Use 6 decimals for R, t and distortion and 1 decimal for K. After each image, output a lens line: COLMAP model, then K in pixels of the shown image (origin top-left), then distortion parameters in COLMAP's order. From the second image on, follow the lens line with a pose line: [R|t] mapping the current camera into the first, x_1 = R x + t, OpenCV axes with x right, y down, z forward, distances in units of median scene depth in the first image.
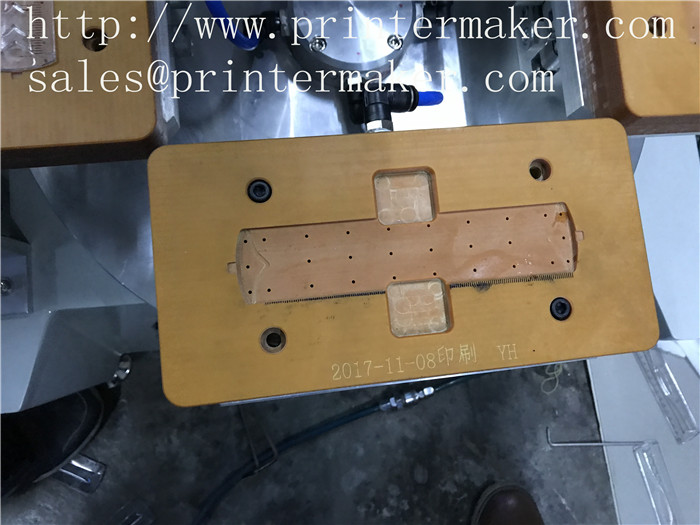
lens RADIAL K [[578.5, 0, 347.5], [0, 578.5, 258.8], [0, 0, 1]] dist [0.041220, -0.062197]
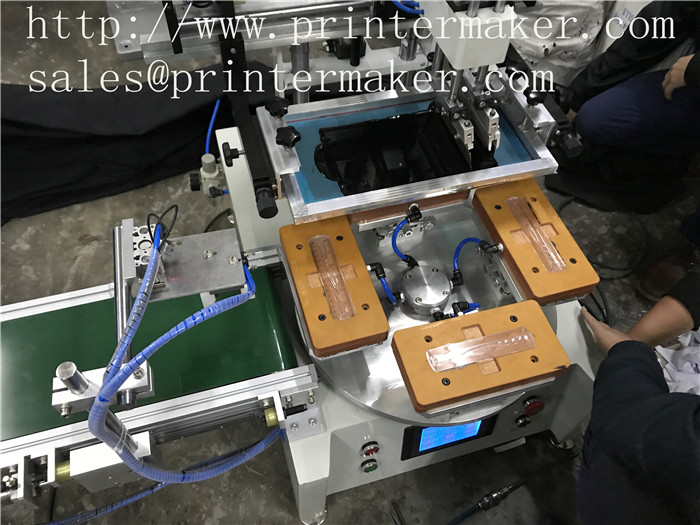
lens RADIAL K [[578.5, 0, 347.5], [0, 578.5, 258.8], [0, 0, 1]] dist [0.041220, -0.062197]
pose [[0.978350, -0.202277, 0.043772, -0.577305], [0.200010, 0.869770, -0.451106, 0.768351], [0.053176, 0.450095, 0.891396, -1.889296]]
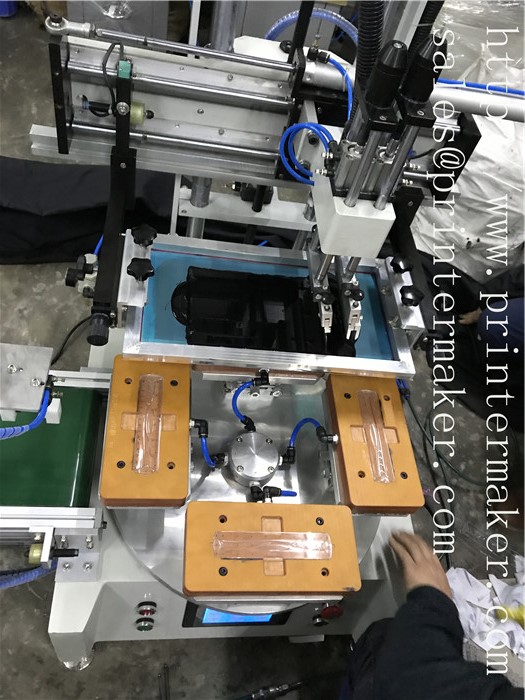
lens RADIAL K [[578.5, 0, 266.6], [0, 578.5, 345.9], [0, 0, 1]] dist [0.041220, -0.062197]
pose [[0.996194, 0.076157, 0.042392, -0.106614], [-0.045388, 0.868488, -0.493628, 0.515262], [-0.074410, 0.489825, 0.868639, -1.852147]]
